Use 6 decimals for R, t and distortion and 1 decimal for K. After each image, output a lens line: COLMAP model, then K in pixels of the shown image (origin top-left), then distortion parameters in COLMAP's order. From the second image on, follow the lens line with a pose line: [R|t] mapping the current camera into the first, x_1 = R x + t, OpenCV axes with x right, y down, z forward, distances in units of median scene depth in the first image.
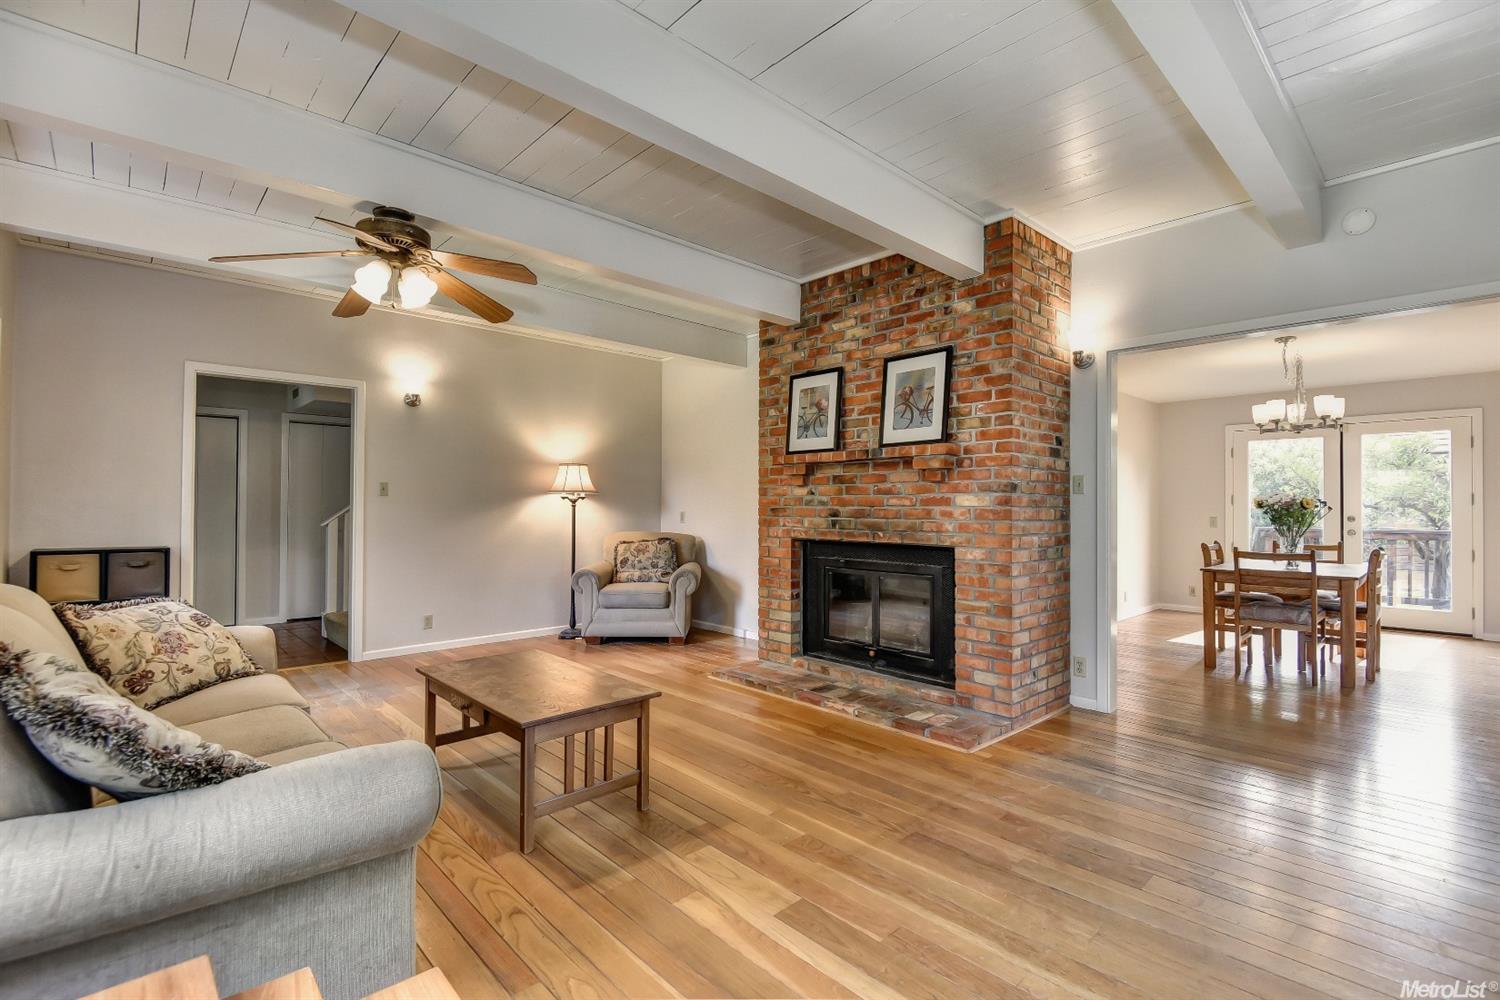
lens RADIAL K [[683.3, 0, 750.5], [0, 683.3, 501.7], [0, 0, 1]] dist [-0.004889, -0.007263]
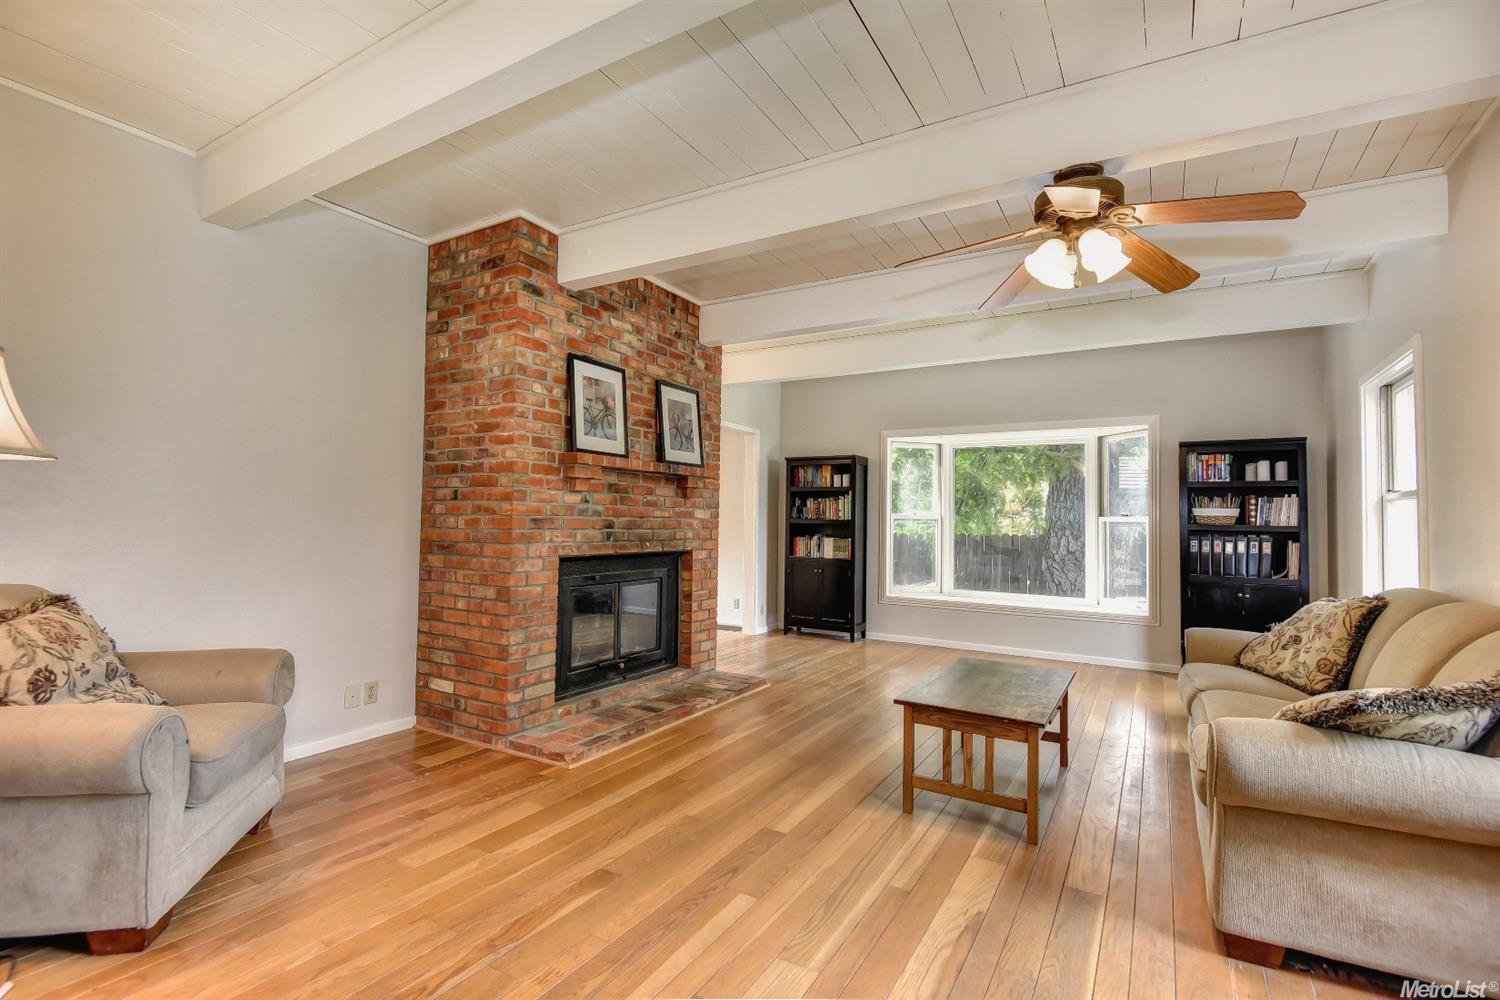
lens RADIAL K [[683.3, 0, 746.1], [0, 683.3, 503.1], [0, 0, 1]] dist [-0.004889, -0.007263]
pose [[-0.285955, 0.019795, 0.958039, -0.820482], [-0.020606, 0.999428, -0.026800, 0.009188], [-0.958021, -0.027405, -0.285384, 1.107475]]
